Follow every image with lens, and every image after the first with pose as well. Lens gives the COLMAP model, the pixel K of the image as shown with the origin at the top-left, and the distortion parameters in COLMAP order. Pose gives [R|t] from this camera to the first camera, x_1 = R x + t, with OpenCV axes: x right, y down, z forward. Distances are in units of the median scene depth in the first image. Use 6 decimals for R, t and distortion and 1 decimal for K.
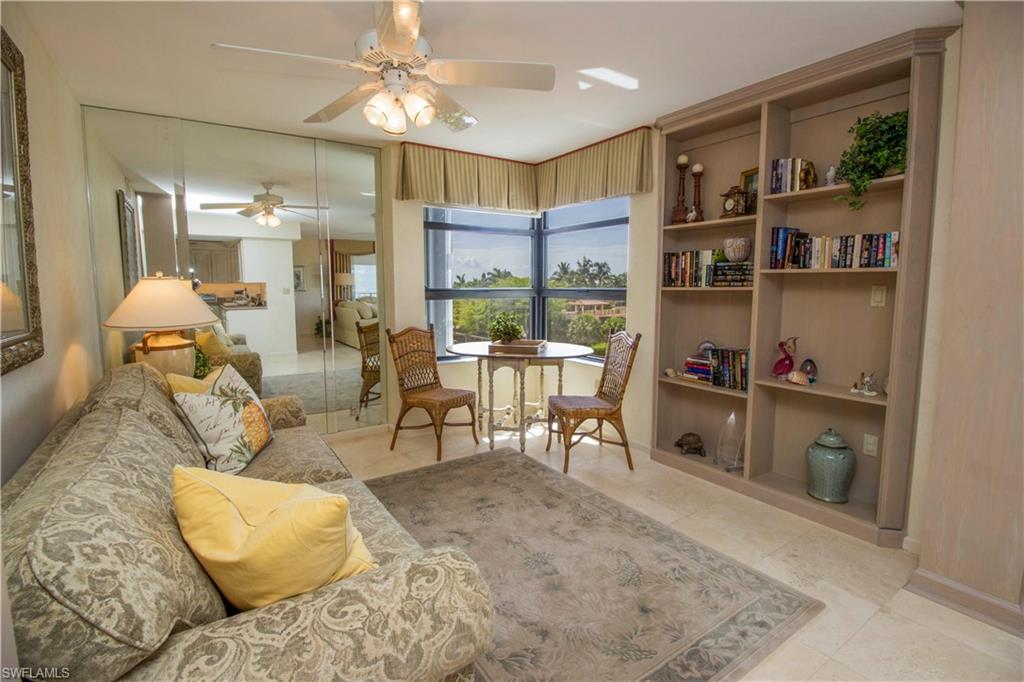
lens RADIAL K [[473.3, 0, 511.3], [0, 473.3, 335.6], [0, 0, 1]] dist [0.000861, -0.013718]
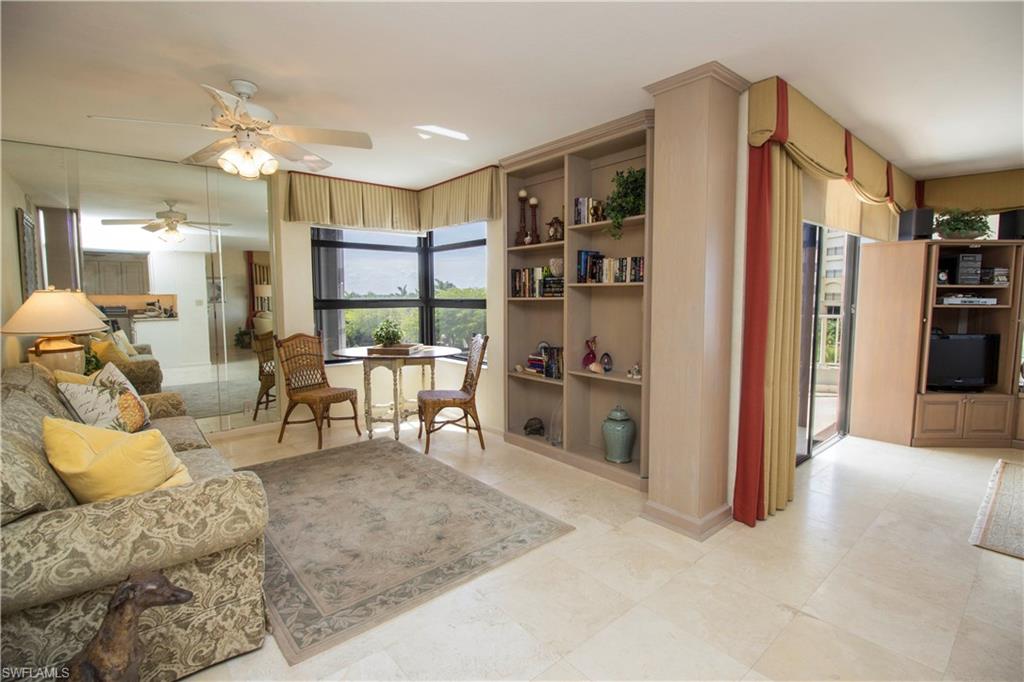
lens RADIAL K [[473.3, 0, 511.3], [0, 473.3, 335.6], [0, 0, 1]] dist [0.000861, -0.013718]
pose [[0.993411, -0.011494, 0.114026, 0.207466], [0.014138, 0.999649, -0.022407, 0.025107], [-0.113729, 0.023872, 0.993225, -0.226640]]
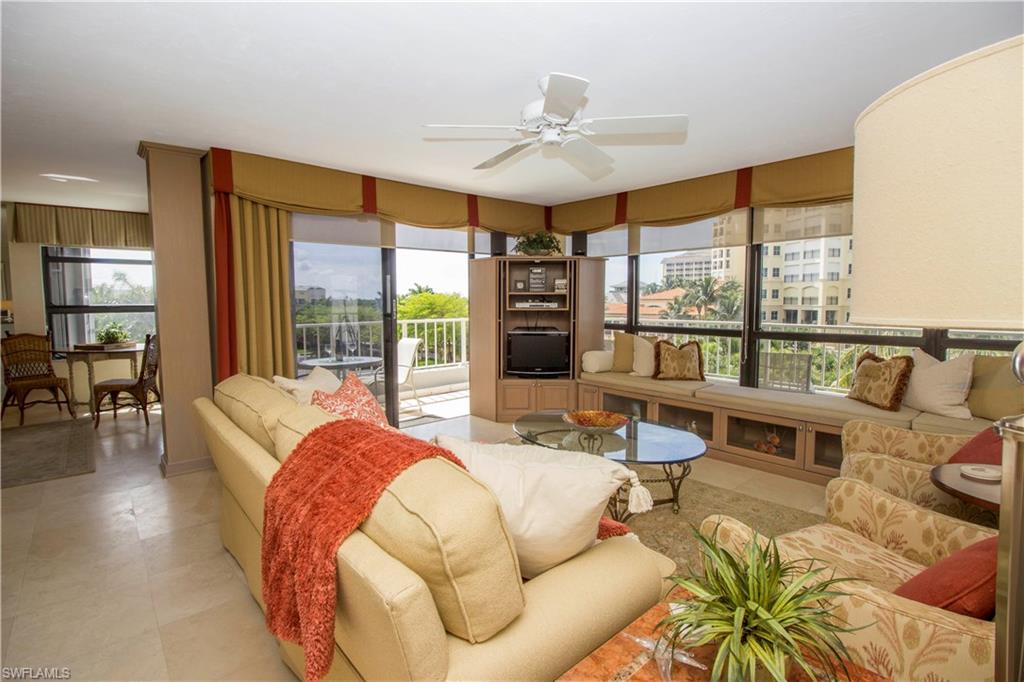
lens RADIAL K [[473.3, 0, 511.3], [0, 473.3, 335.6], [0, 0, 1]] dist [0.000861, -0.013718]
pose [[0.991868, -0.012747, 0.126634, 1.325491], [0.016925, 0.999345, -0.031972, 0.074252], [-0.126144, 0.033856, 0.991434, -0.692396]]
